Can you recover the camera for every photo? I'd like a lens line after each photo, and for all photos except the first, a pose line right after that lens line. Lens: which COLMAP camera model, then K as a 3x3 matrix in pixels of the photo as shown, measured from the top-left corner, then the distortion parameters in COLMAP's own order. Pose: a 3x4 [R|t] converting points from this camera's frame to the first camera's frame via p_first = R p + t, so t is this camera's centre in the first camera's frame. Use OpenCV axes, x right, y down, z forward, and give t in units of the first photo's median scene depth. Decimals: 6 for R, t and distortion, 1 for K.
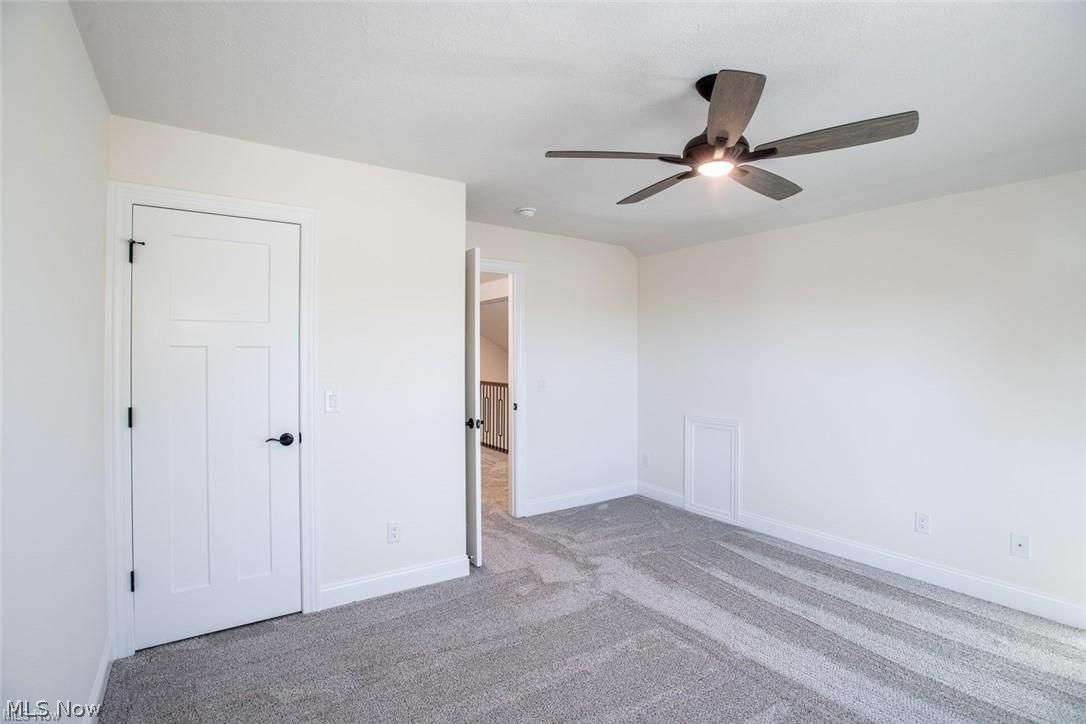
lens RADIAL K [[527.9, 0, 533.8], [0, 527.9, 362.2], [0, 0, 1]] dist [-0.046178, 0.013221]
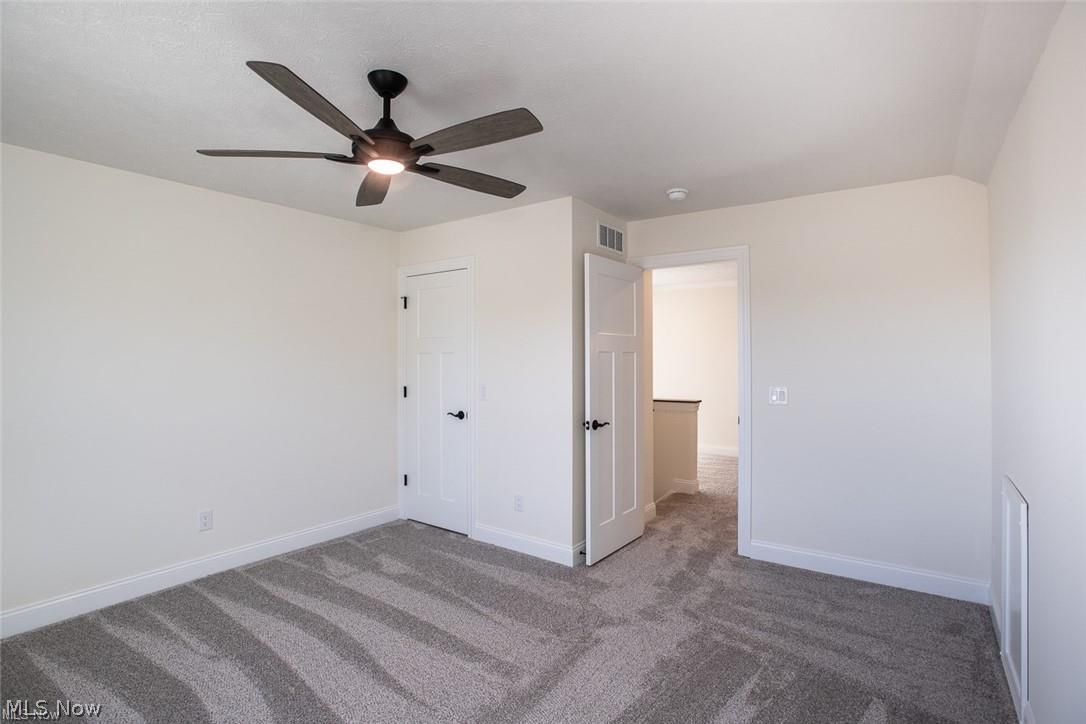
lens RADIAL K [[527.9, 0, 552.8], [0, 527.9, 363.2], [0, 0, 1]] dist [-0.046178, 0.013221]
pose [[0.356109, 0.005973, -0.934425, 0.966456], [-0.010986, 0.999937, 0.002205, -0.005761], [0.934380, 0.009480, 0.356153, 0.666624]]
